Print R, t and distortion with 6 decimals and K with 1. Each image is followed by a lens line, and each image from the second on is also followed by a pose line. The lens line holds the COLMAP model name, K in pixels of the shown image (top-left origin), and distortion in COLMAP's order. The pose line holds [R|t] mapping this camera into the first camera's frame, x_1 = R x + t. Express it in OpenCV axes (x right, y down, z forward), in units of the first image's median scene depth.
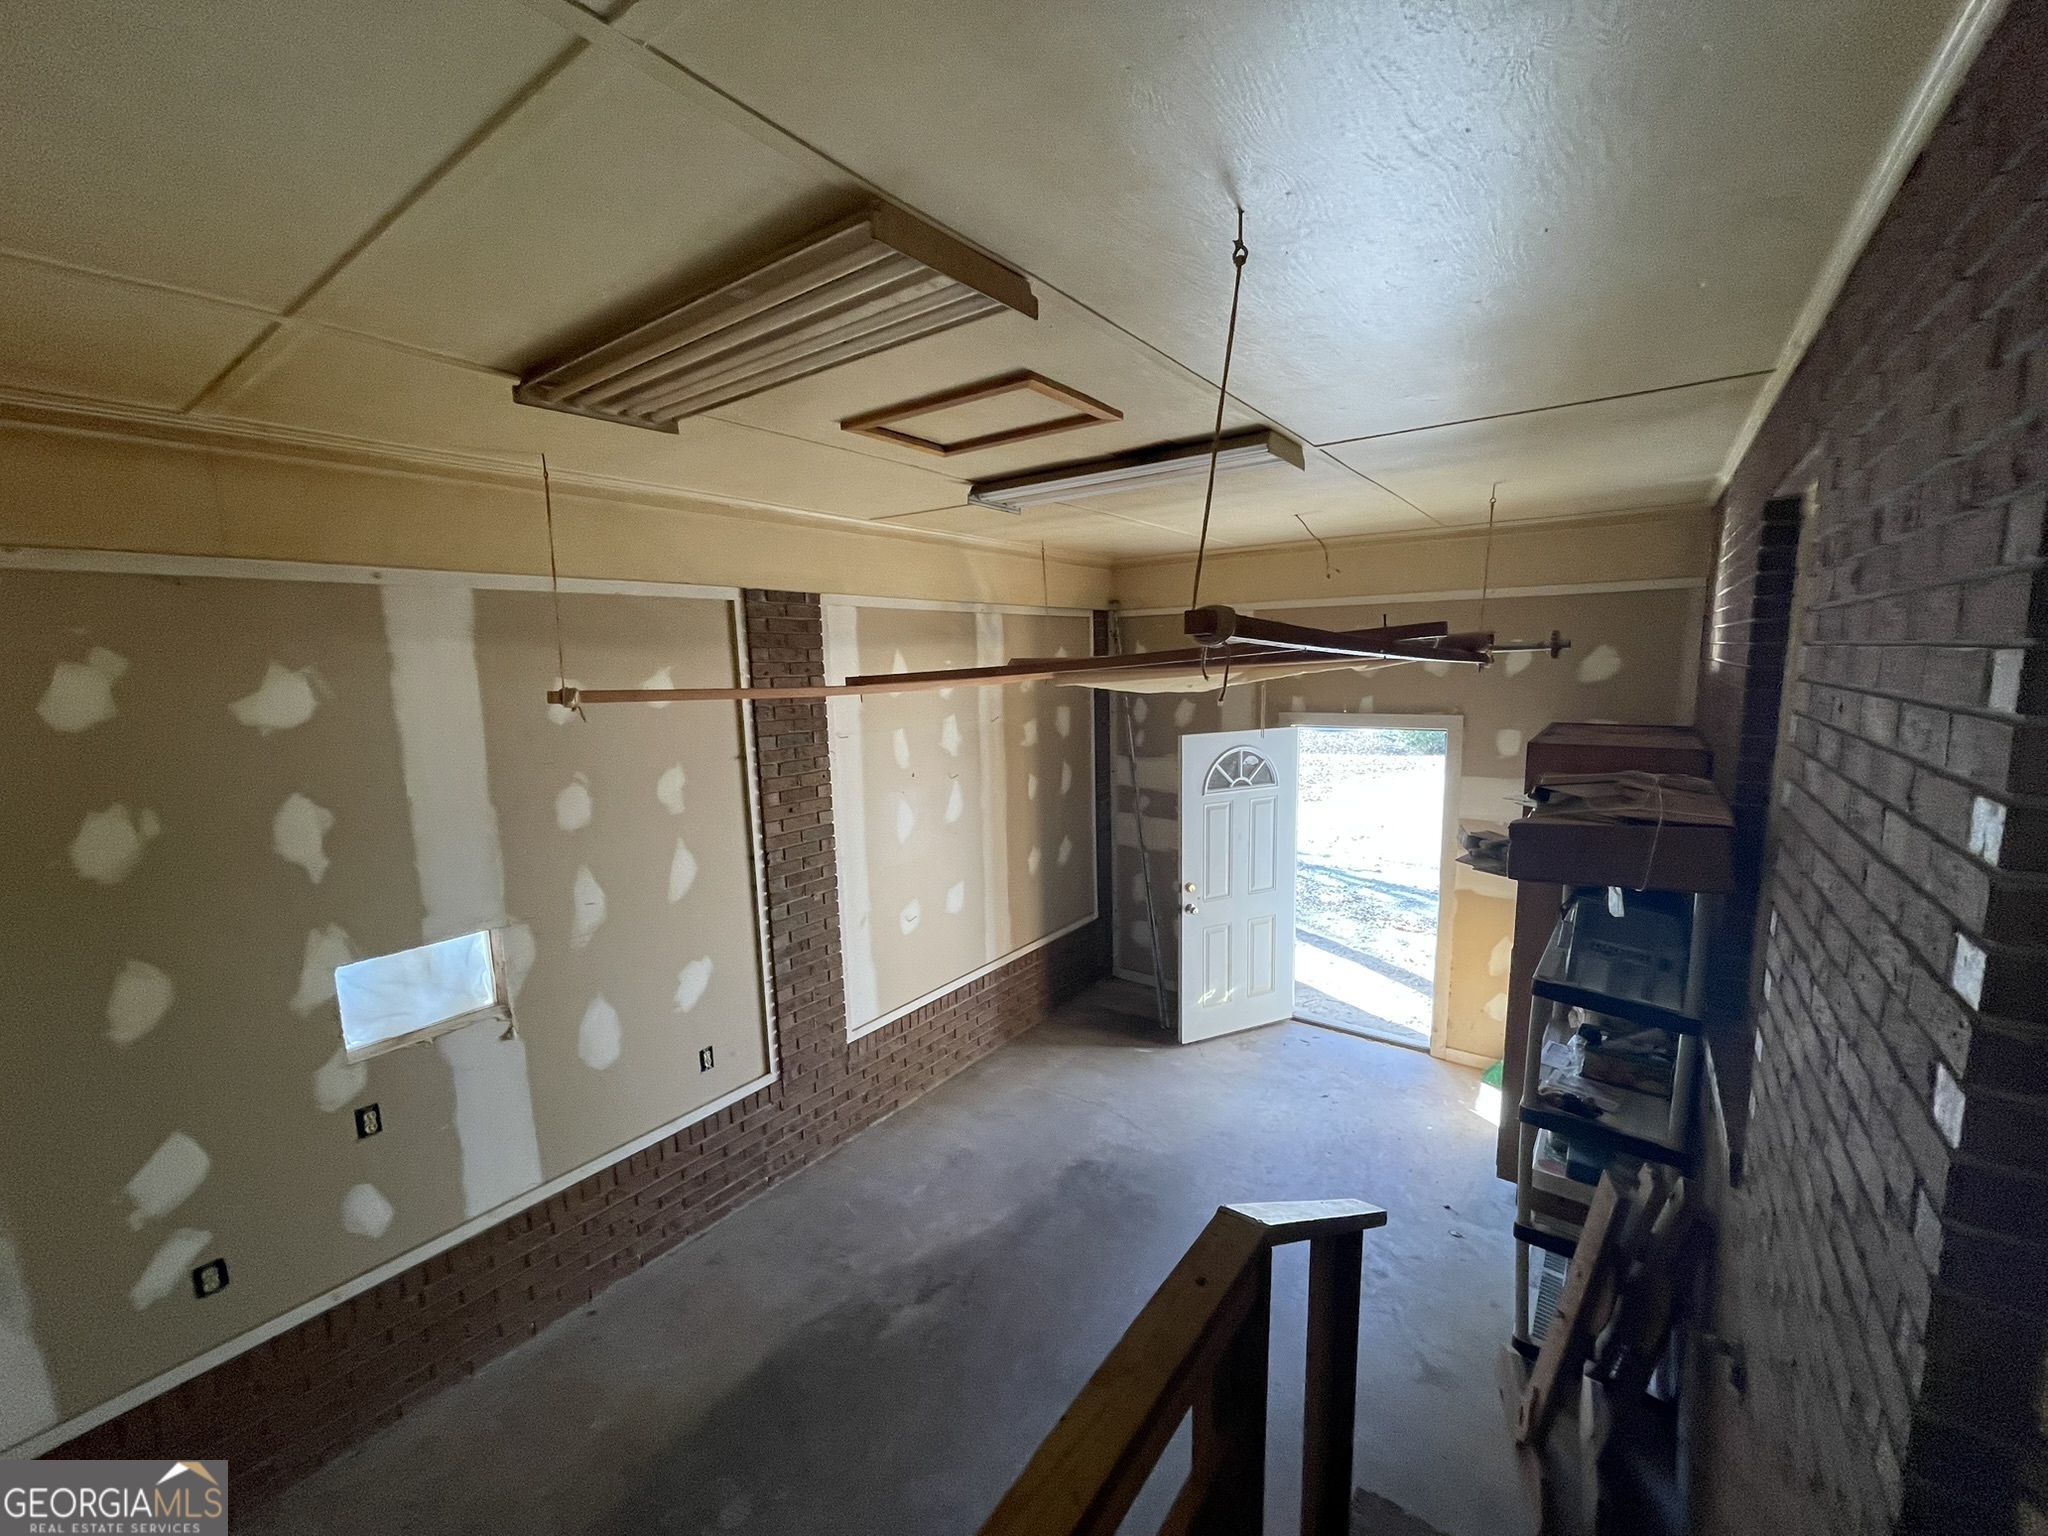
lens RADIAL K [[815.5, 0, 1025.0], [0, 815.5, 766.4], [0, 0, 1]] dist [-0.004432, -0.000704]
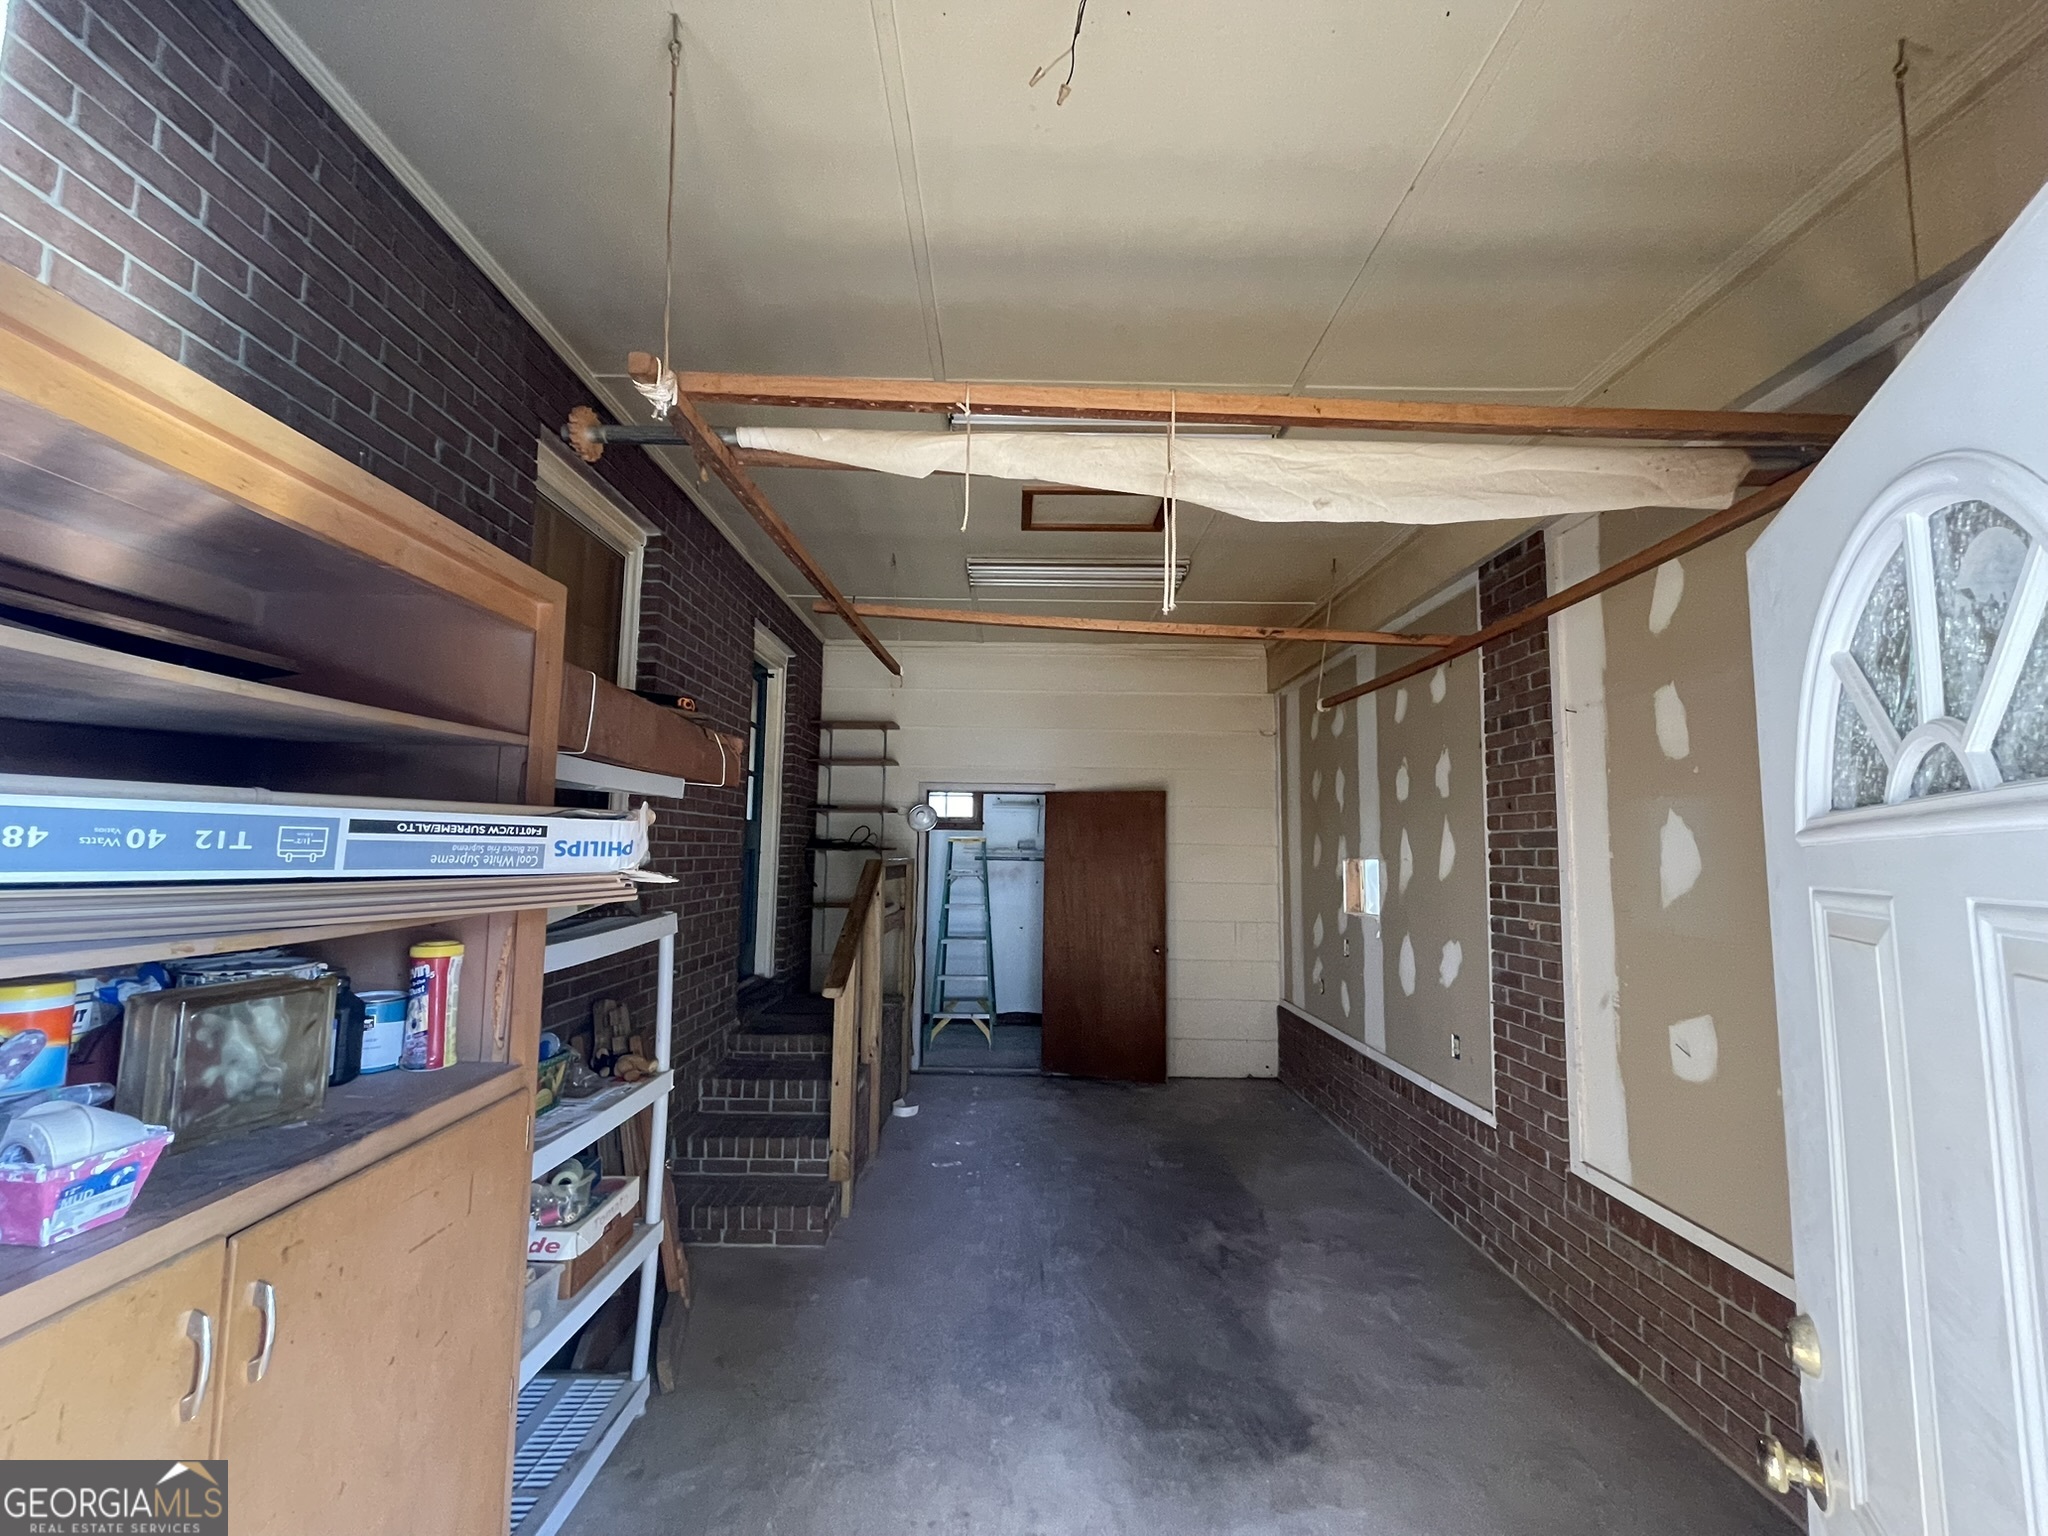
lens RADIAL K [[815.5, 0, 1022.4], [0, 815.5, 775.4], [0, 0, 1]] dist [-0.004432, -0.000704]
pose [[-0.793685, -0.037771, -0.607156, 0.603313], [-0.070659, 0.997039, 0.030340, 0.031396], [0.604212, 0.066981, -0.794004, 1.345542]]
